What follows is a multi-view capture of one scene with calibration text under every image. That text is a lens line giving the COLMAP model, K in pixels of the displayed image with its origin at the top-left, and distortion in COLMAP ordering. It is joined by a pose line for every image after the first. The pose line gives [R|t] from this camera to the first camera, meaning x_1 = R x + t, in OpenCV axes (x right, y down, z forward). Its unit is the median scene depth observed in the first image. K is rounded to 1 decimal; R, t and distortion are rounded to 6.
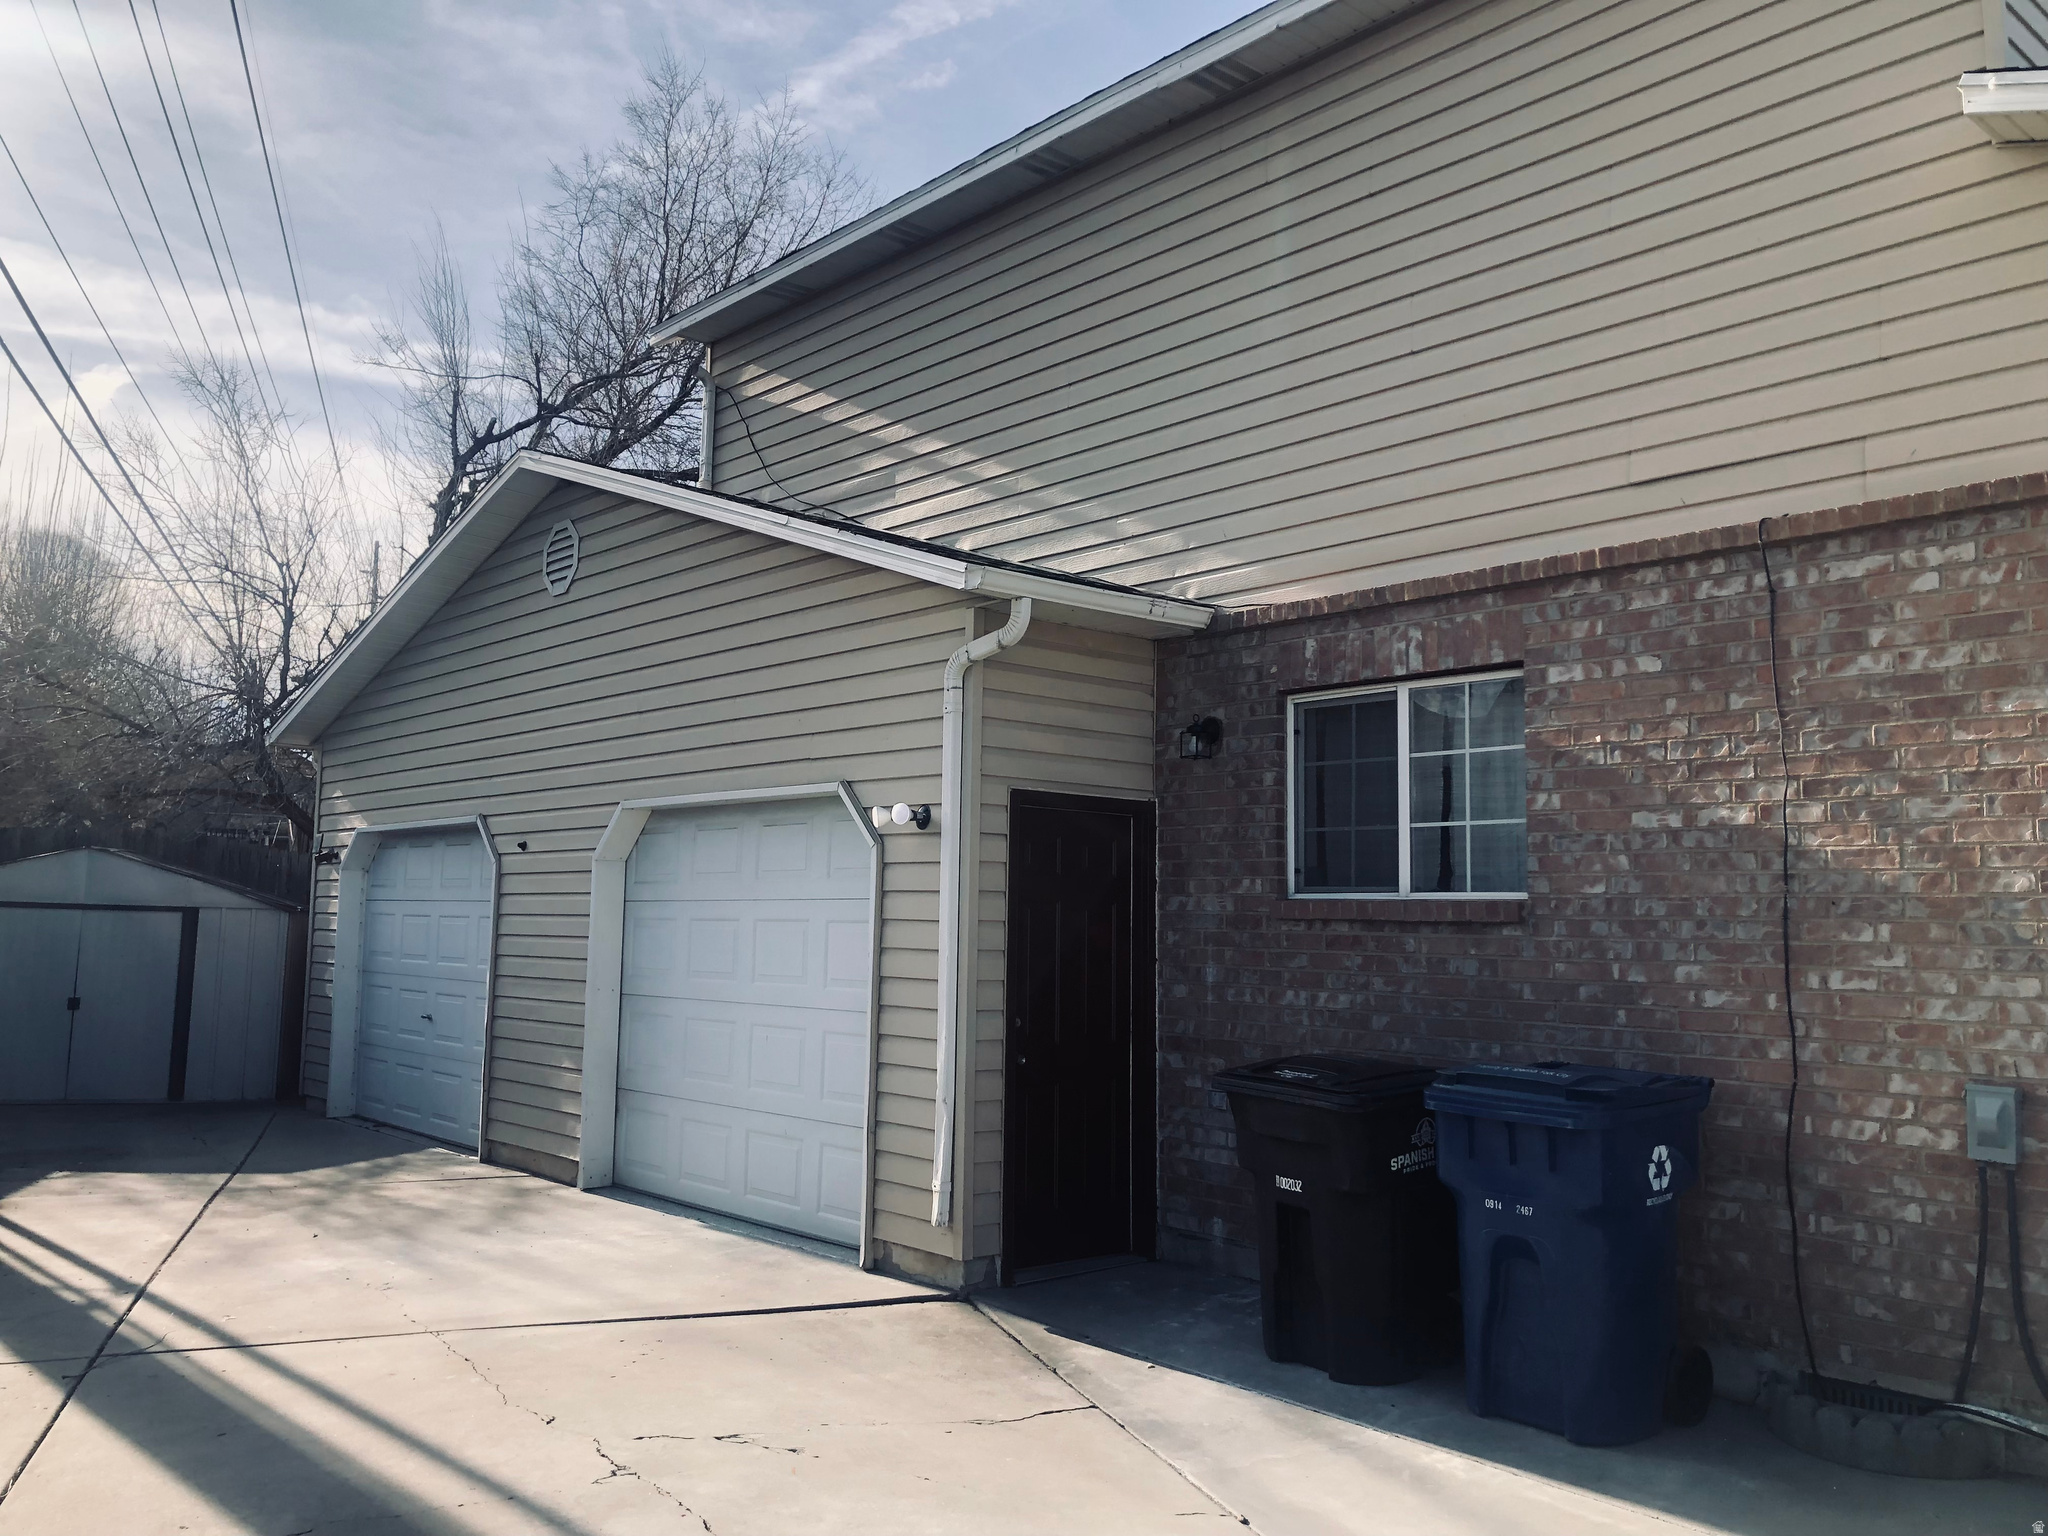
lens RADIAL K [[1679.0, 0, 1029.6], [0, 1679.0, 778.8], [0, 0, 1]] dist [0.059948, -0.040044]
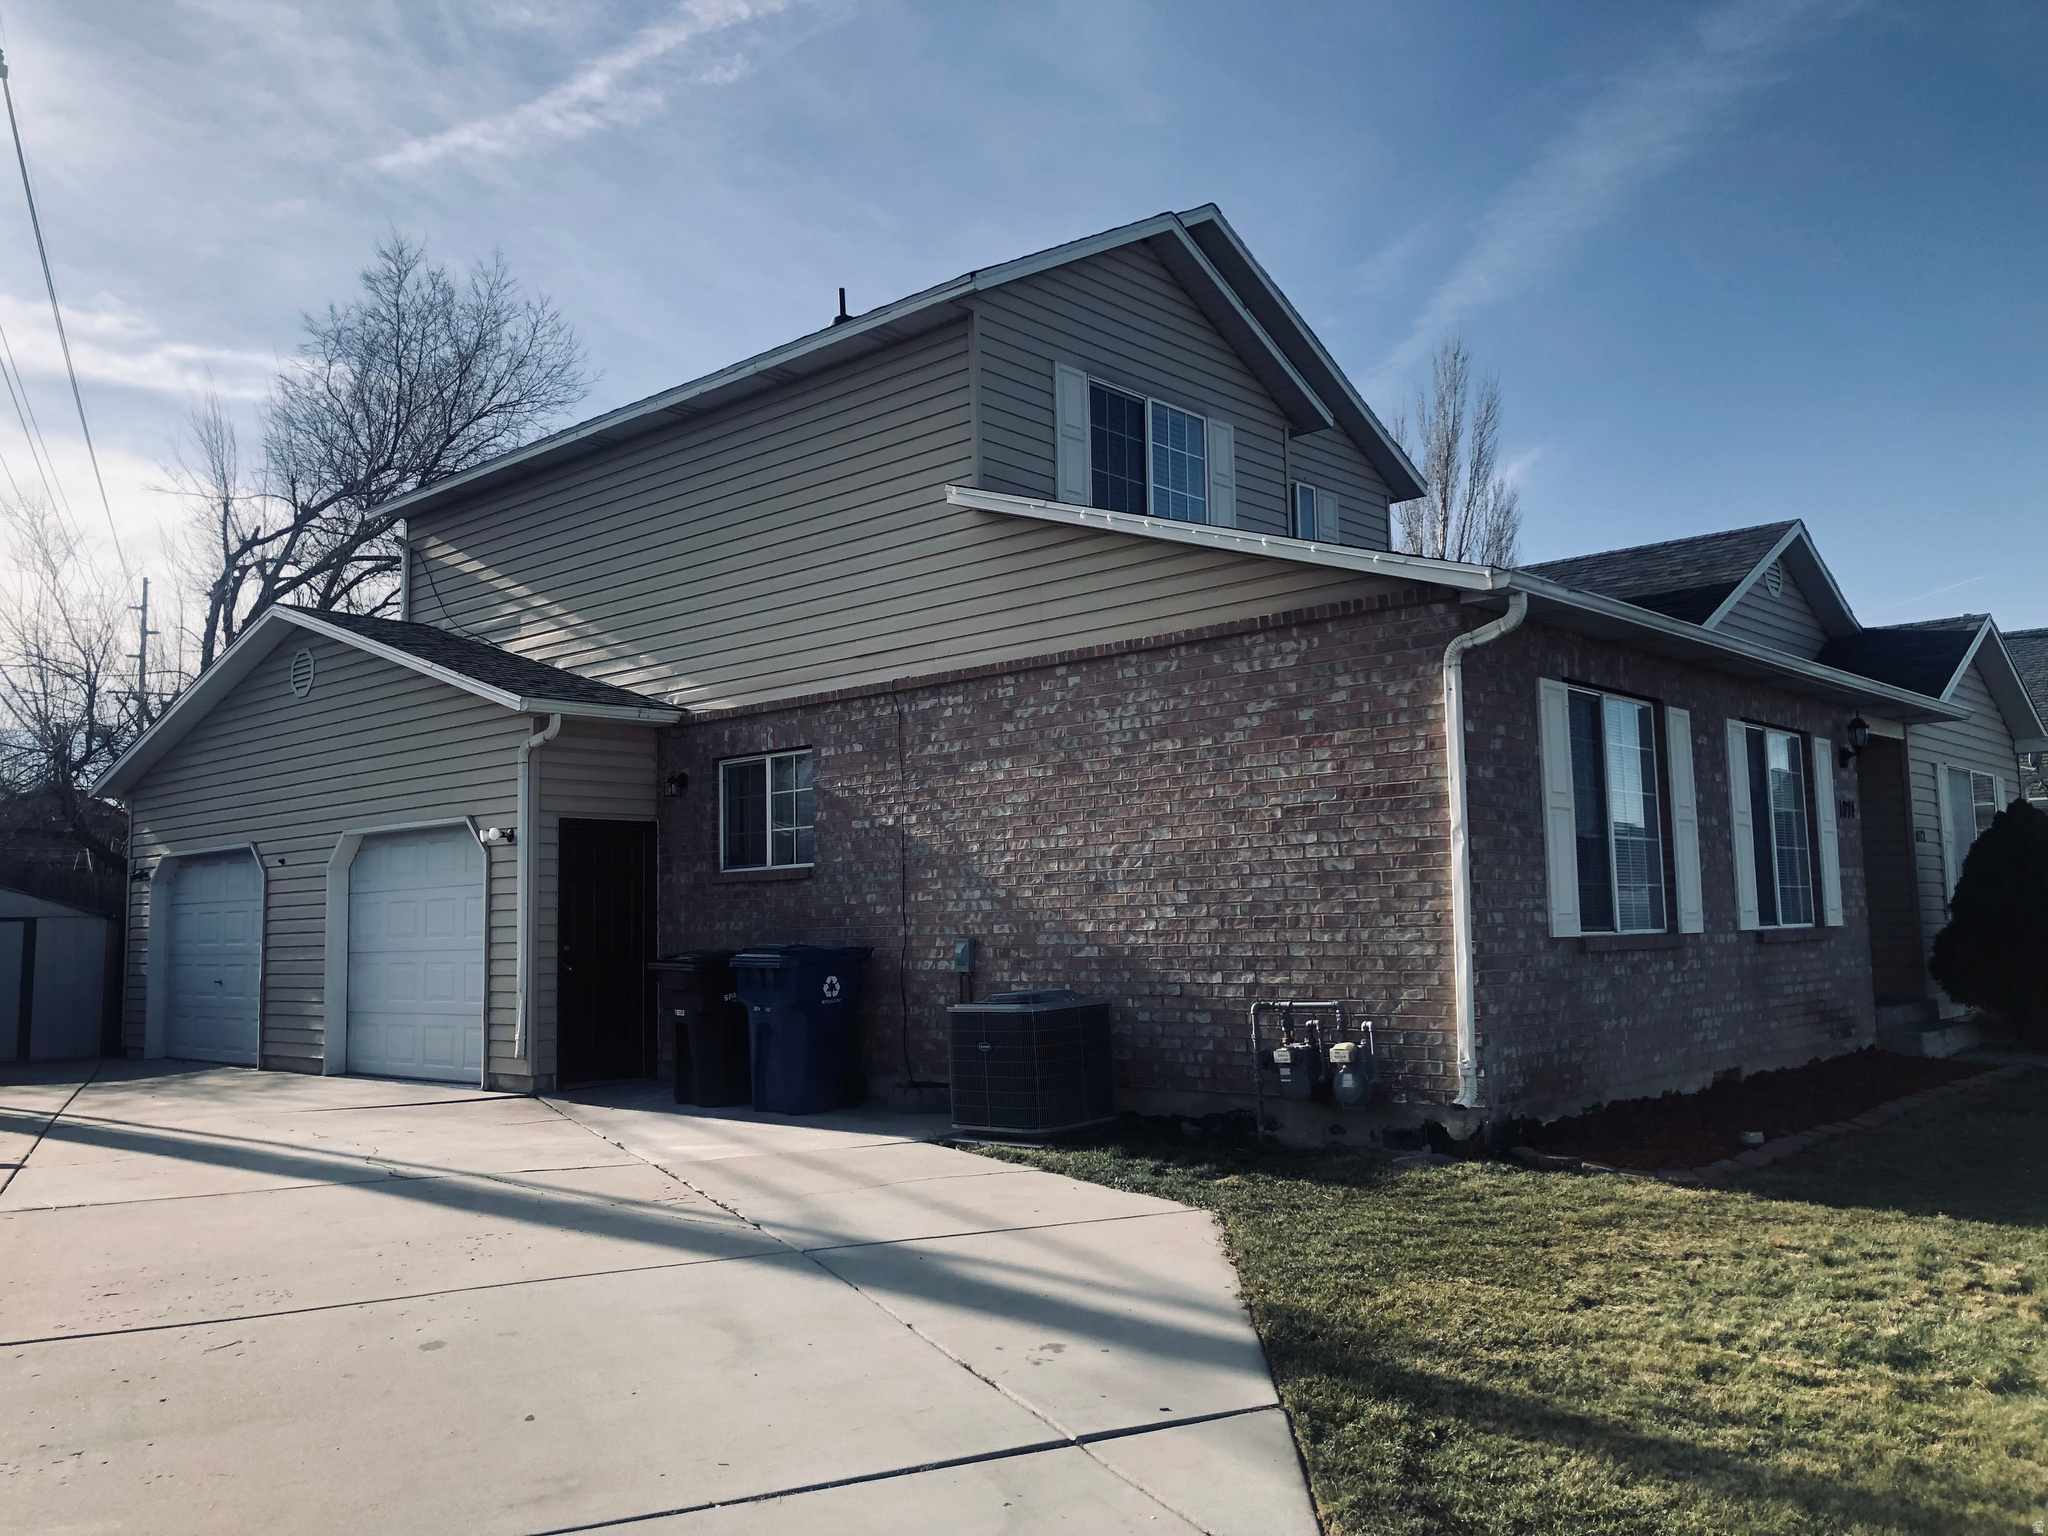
lens RADIAL K [[1679.0, 0, 1035.9], [0, 1679.0, 763.9], [0, 0, 1]] dist [0.059948, -0.040044]
pose [[0.993031, -0.030964, 0.113710, 0.284041], [0.031987, 0.999462, -0.007189, -0.021746], [-0.113426, 0.010776, 0.993488, -0.831920]]
